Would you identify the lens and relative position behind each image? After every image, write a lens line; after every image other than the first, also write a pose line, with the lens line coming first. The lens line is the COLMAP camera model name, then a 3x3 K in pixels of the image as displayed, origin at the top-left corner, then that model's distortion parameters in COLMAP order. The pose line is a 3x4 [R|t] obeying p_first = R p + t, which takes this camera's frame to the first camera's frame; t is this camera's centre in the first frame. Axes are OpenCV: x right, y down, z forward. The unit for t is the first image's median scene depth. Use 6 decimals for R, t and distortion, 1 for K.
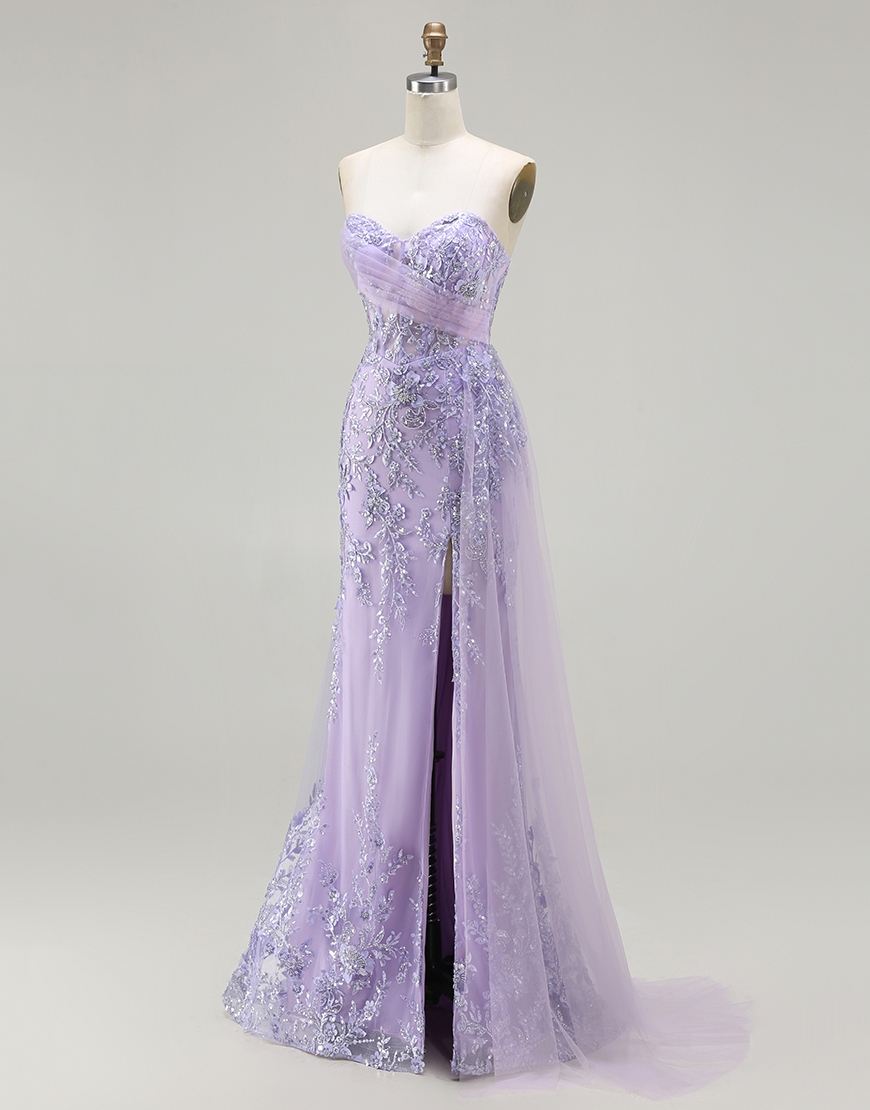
lens RADIAL K [[3485.7, 0, 384.6], [0, 3485.7, 475.3], [0, 0, 1]] dist [-0.879138, 0.000000]
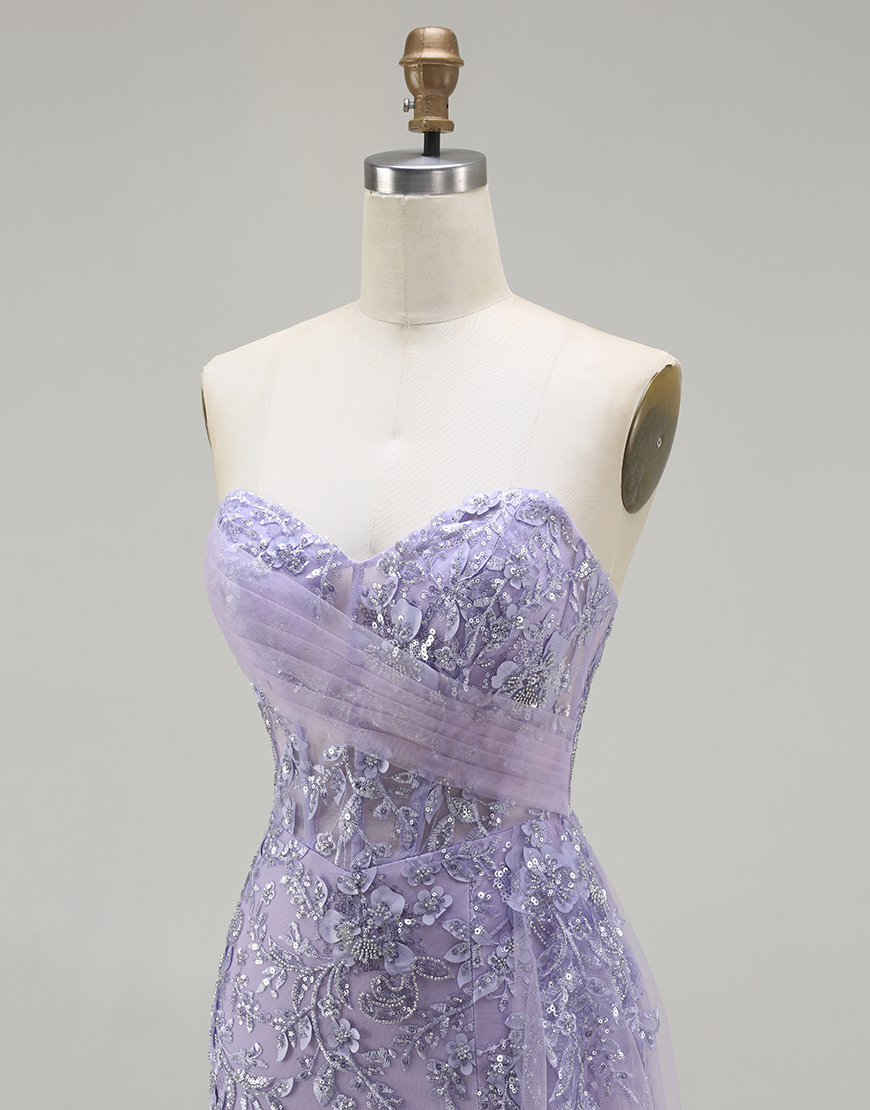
lens RADIAL K [[3485.7, 0, 448.9], [0, 3485.7, 498.0], [0, 0, 1]] dist [-0.879138, 0.000000]
pose [[0.998378, -0.003521, 0.056832, -0.007250], [0.007116, 0.997977, -0.063174, -0.049281], [-0.056494, 0.063476, 0.996383, 0.595638]]
